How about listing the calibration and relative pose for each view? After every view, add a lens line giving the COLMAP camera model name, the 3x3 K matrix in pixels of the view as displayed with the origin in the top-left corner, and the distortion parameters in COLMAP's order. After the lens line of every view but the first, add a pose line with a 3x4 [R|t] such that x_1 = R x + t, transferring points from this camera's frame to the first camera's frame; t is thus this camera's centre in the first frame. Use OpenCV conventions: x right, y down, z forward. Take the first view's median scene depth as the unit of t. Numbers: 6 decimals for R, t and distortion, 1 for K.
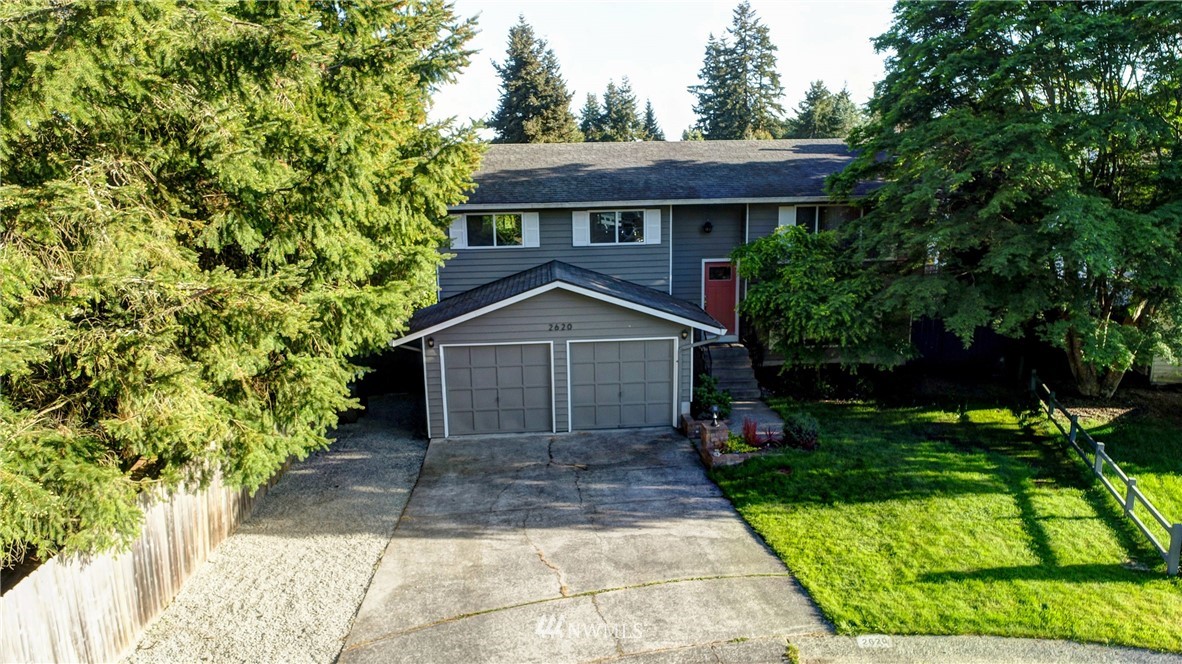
lens RADIAL K [[788.2, 0, 591.0], [0, 788.2, 332.0], [0, 0, 1]] dist [-0.001116, -0.004501]
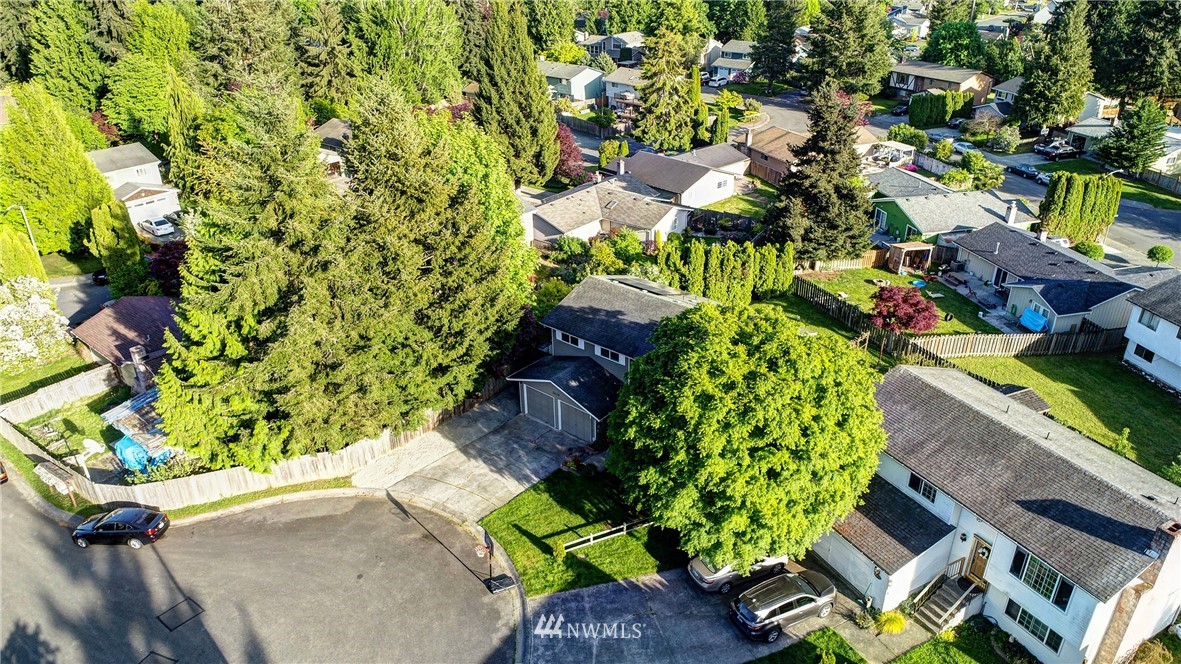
lens RADIAL K [[787.5, 0, 590.5], [0, 787.5, 332.0], [0, 0, 1]] dist [-0.001116, -0.004501]
pose [[0.717799, 0.325090, -0.615695, 2.071861], [-0.137206, 0.933007, 0.332673, -1.415032], [0.682597, -0.154316, 0.714316, -0.988713]]
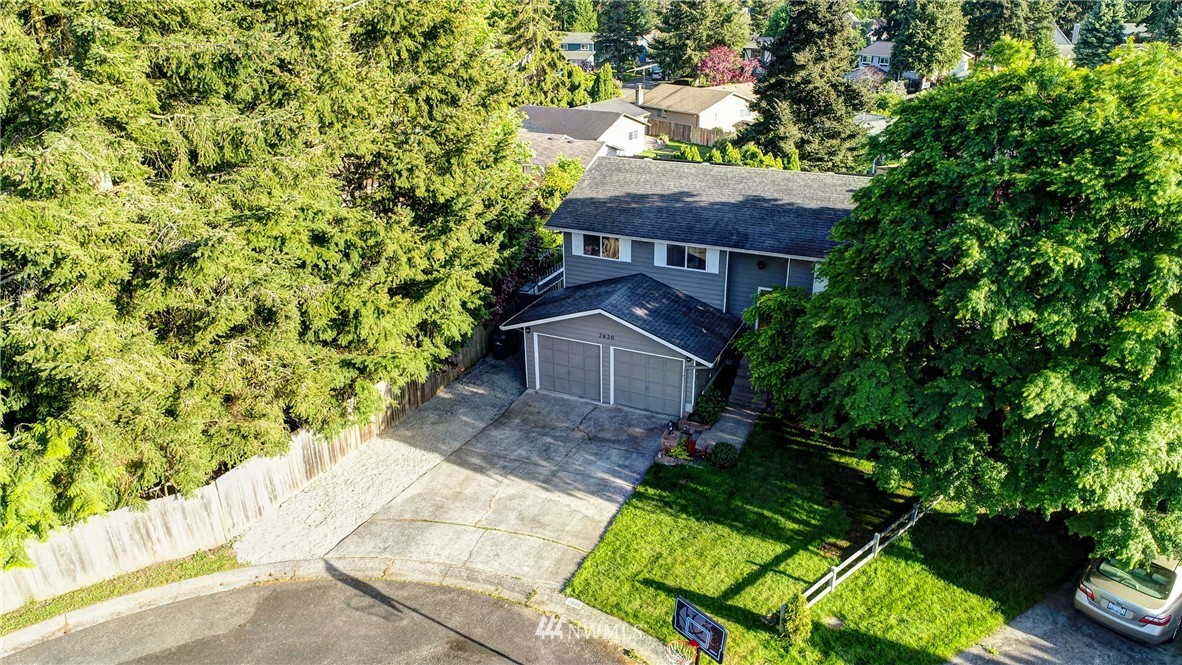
lens RADIAL K [[788.2, 0, 591.0], [0, 788.2, 332.5], [0, 0, 1]] dist [-0.001116, -0.004501]
pose [[0.876977, 0.198066, -0.437813, 0.739475], [-0.098666, 0.965910, 0.239340, -0.464619], [0.470293, -0.166698, 0.866623, -0.340536]]
